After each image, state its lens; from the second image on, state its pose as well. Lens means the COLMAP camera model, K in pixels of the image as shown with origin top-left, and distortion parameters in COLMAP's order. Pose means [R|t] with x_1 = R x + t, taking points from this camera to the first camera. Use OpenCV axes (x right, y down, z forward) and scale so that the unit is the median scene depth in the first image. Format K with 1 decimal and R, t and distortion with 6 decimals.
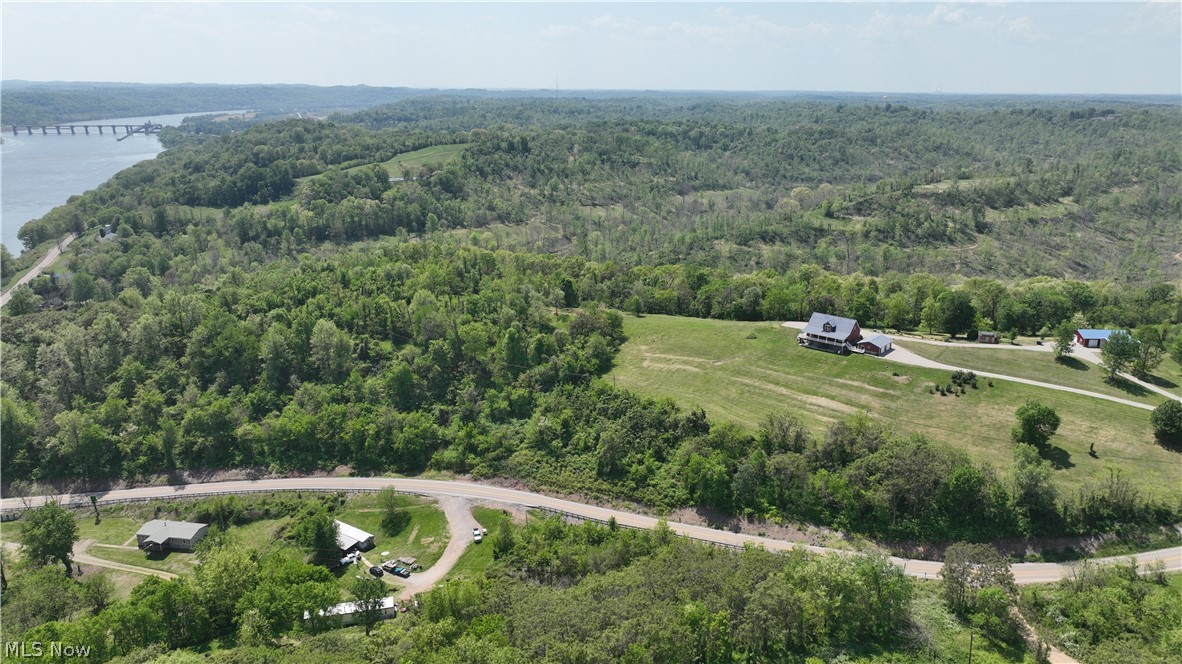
lens RADIAL K [[833.4, 0, 591.2], [0, 833.4, 332.0], [0, 0, 1]] dist [0.011245, 0.001122]
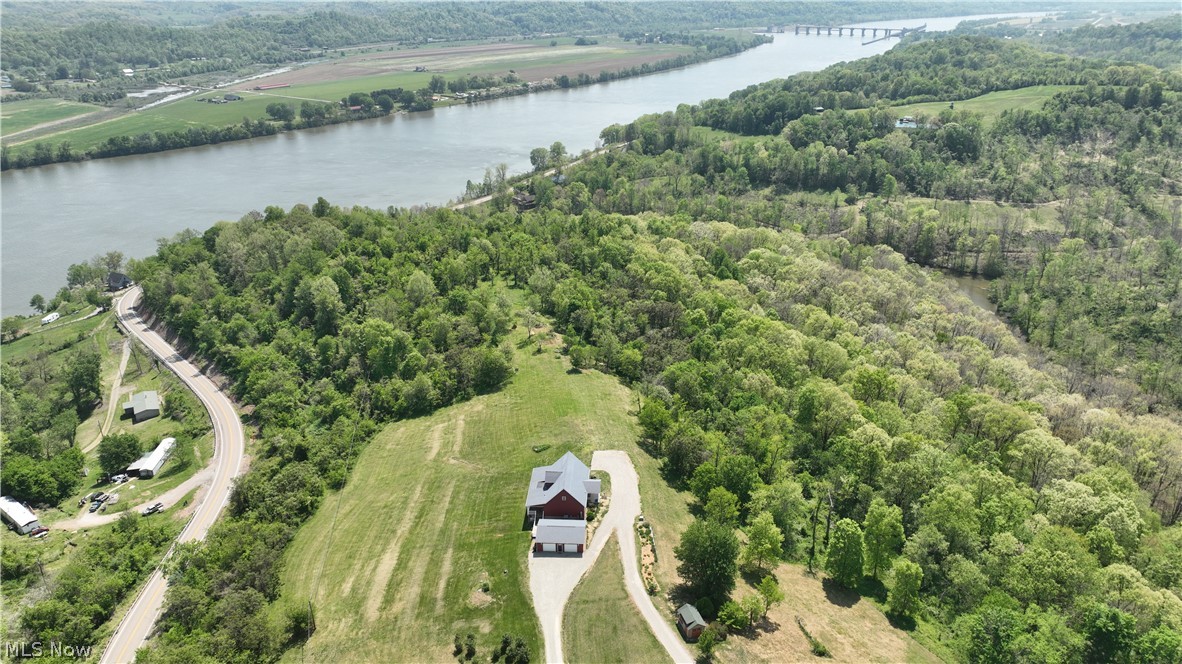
lens RADIAL K [[833.4, 0, 593.2], [0, 833.4, 329.6], [0, 0, 1]] dist [0.011245, 0.001122]
pose [[0.614727, 0.302569, -0.728398, 0.837194], [-0.220241, 0.952609, 0.209834, -0.298536], [0.757367, 0.031432, 0.652232, 0.638258]]
